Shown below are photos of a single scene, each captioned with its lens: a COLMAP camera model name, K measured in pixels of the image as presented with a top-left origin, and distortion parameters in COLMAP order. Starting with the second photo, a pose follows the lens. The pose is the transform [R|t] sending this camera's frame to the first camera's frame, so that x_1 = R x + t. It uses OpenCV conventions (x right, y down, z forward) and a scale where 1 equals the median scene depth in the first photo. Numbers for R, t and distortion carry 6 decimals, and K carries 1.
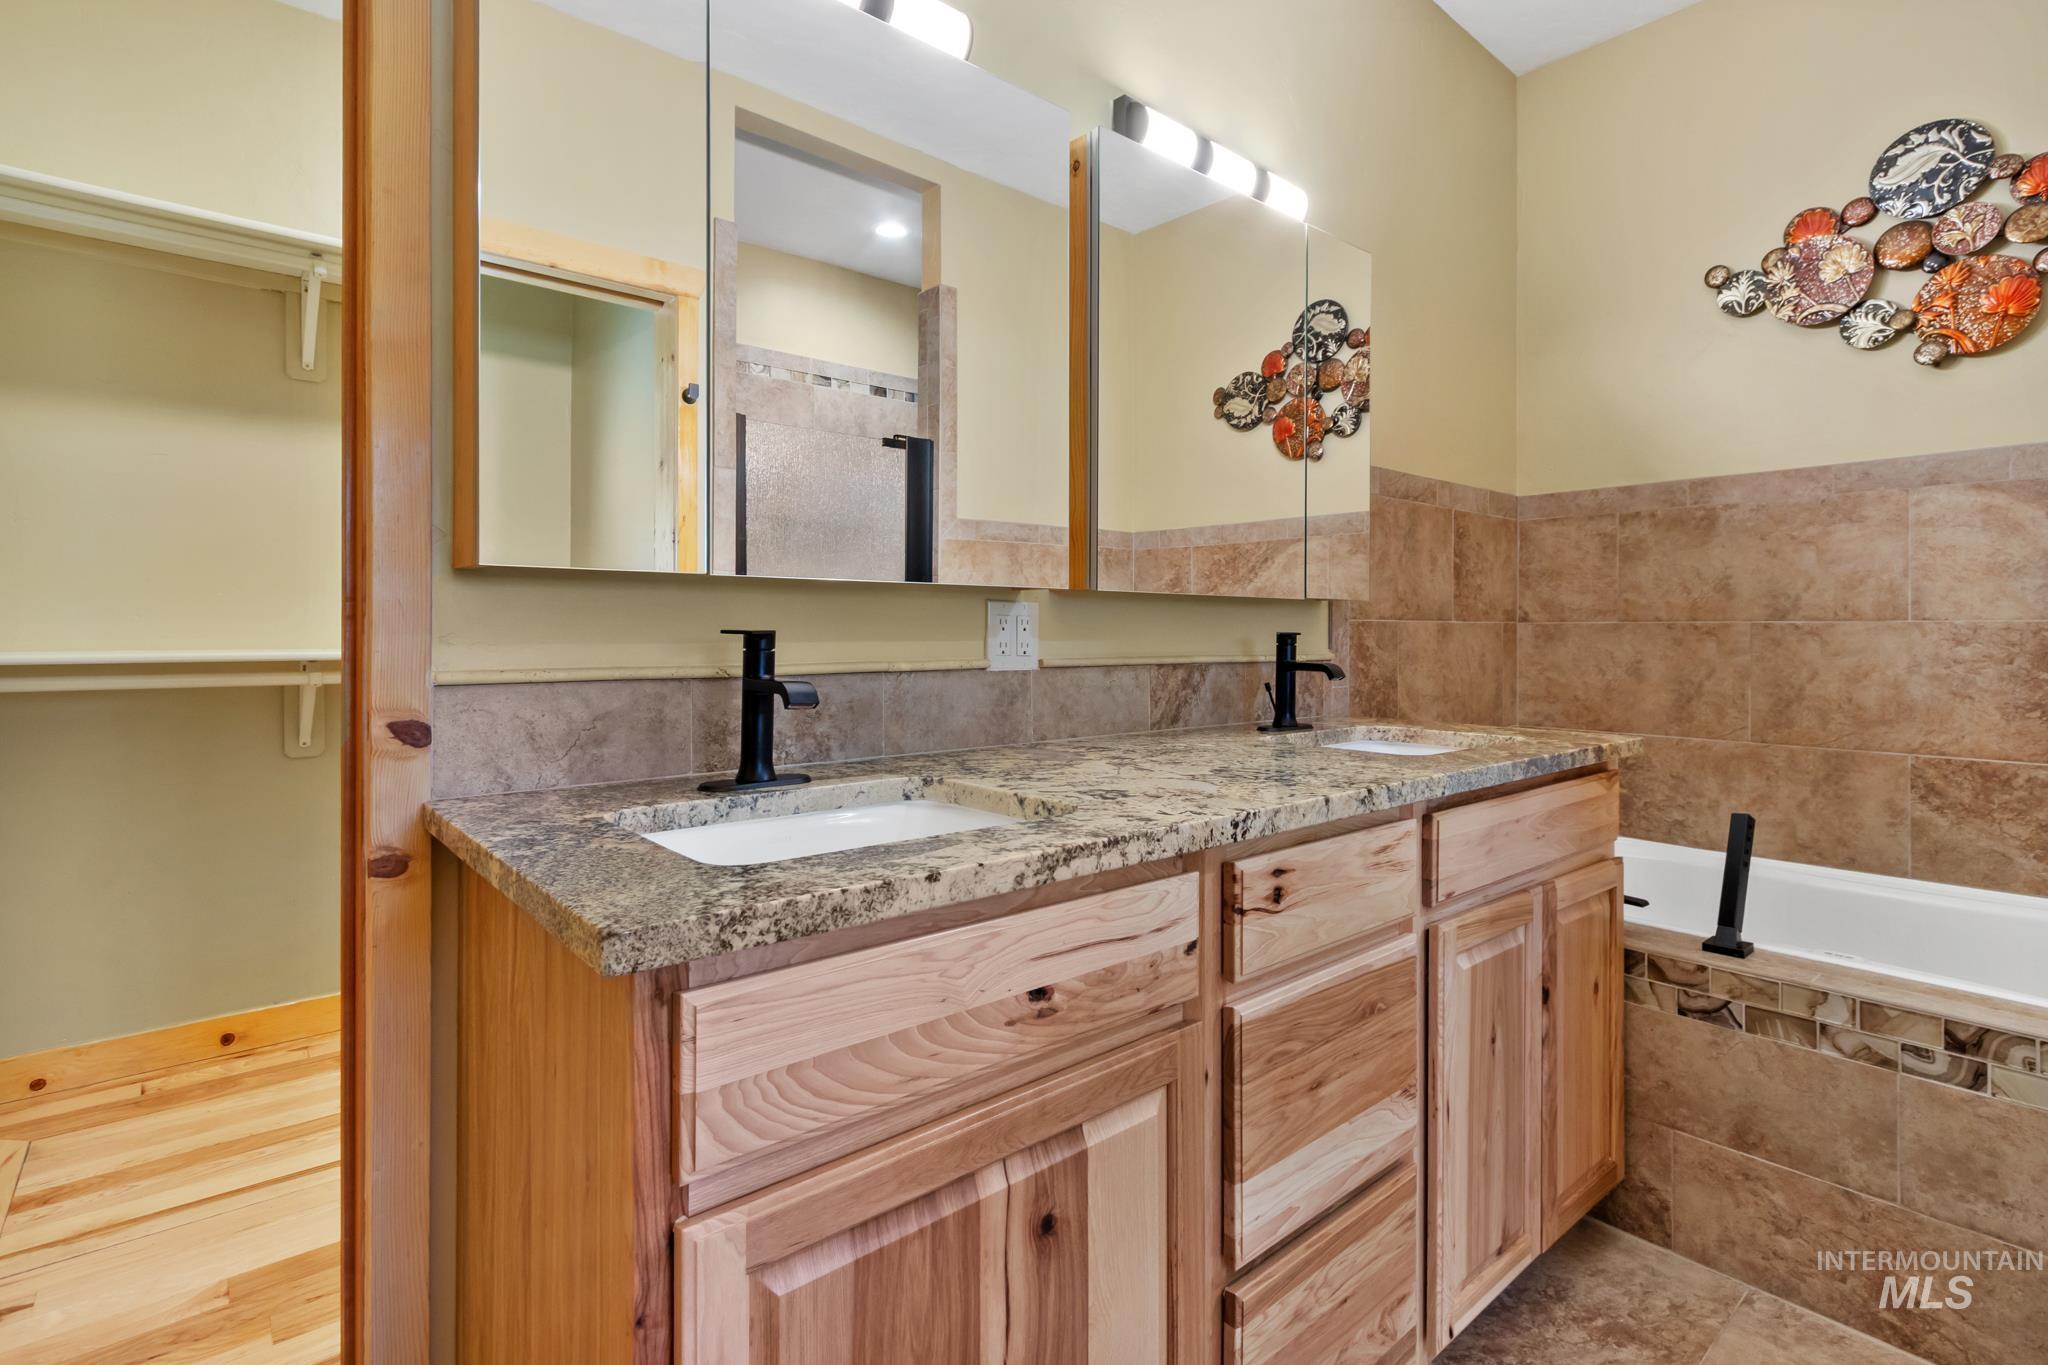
lens RADIAL K [[974.0, 0, 1023.4], [0, 974.0, 640.6], [0, 0, 1]] dist [0.001384, 0.000024]
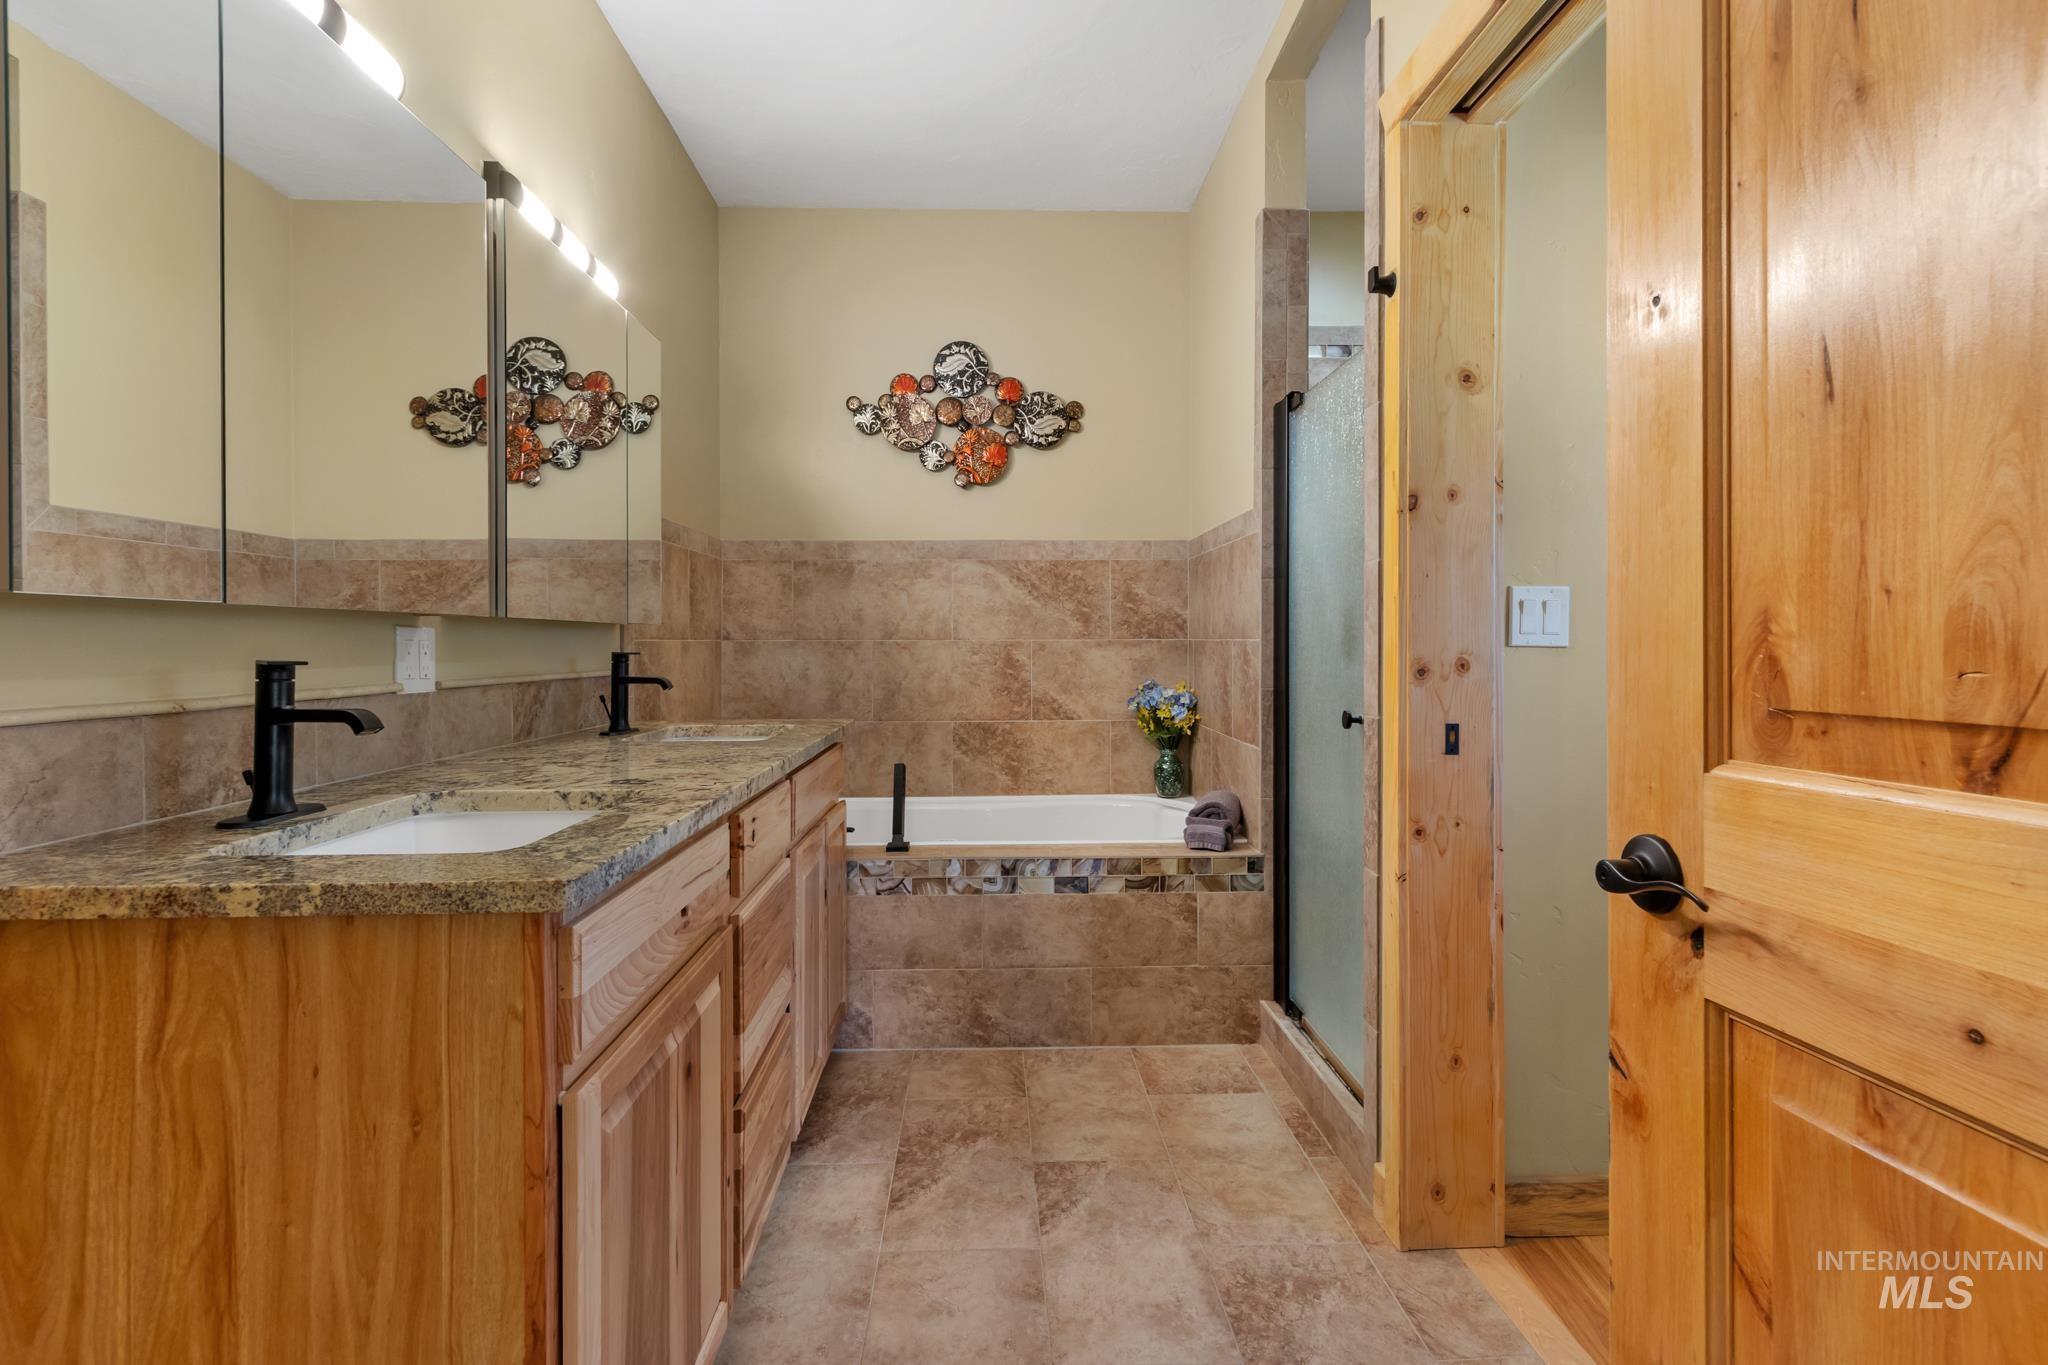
lens RADIAL K [[950.4, 0, 1024.0], [0, 950.4, 682.5], [0, 0, 1]] dist [-0.000861, -0.008146]
pose [[0.621048, -0.037056, 0.782896, -0.284934], [0.011906, 0.999212, 0.037850, -0.008071], [-0.783682, -0.014185, 0.621000, -0.096651]]
